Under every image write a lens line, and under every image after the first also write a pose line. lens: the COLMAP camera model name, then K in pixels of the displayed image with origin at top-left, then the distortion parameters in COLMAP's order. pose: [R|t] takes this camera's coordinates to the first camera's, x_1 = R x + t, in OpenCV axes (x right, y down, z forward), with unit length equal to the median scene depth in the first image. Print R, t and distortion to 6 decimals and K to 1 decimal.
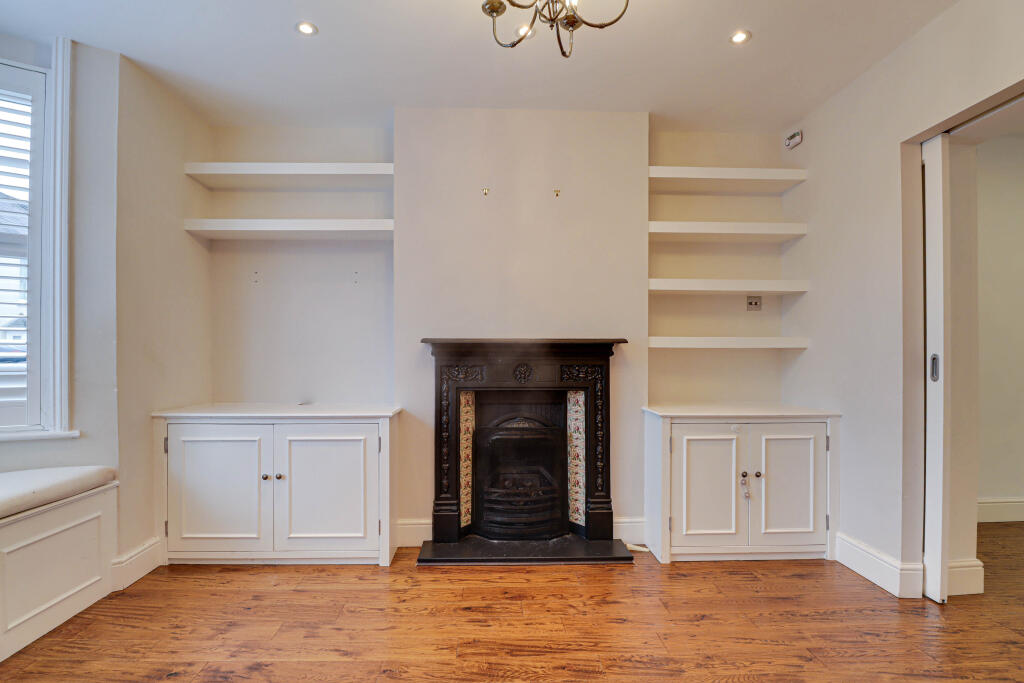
lens RADIAL K [[485.4, 0, 507.7], [0, 485.4, 352.3], [0, 0, 1]] dist [-0.009957, -0.001047]
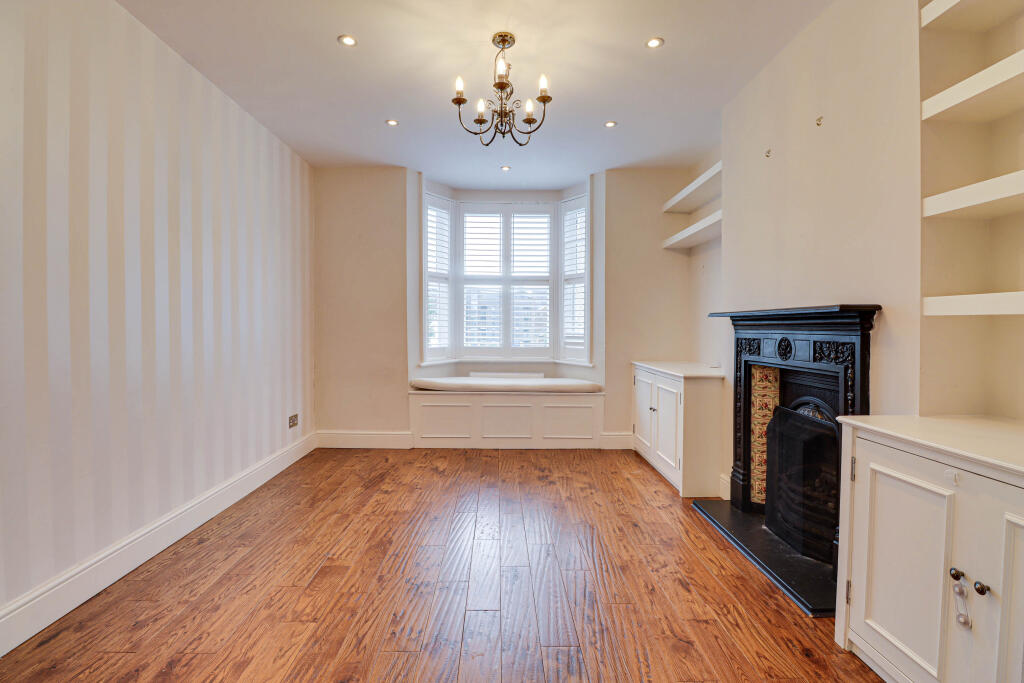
lens RADIAL K [[485.4, 0, 508.3], [0, 485.4, 332.6], [0, 0, 1]] dist [-0.009957, -0.001047]
pose [[-0.017816, 0.010048, -0.999791, 1.052060], [-0.000626, 0.999949, 0.010060, 0.005928], [0.999841, 0.000805, -0.017809, 0.602085]]
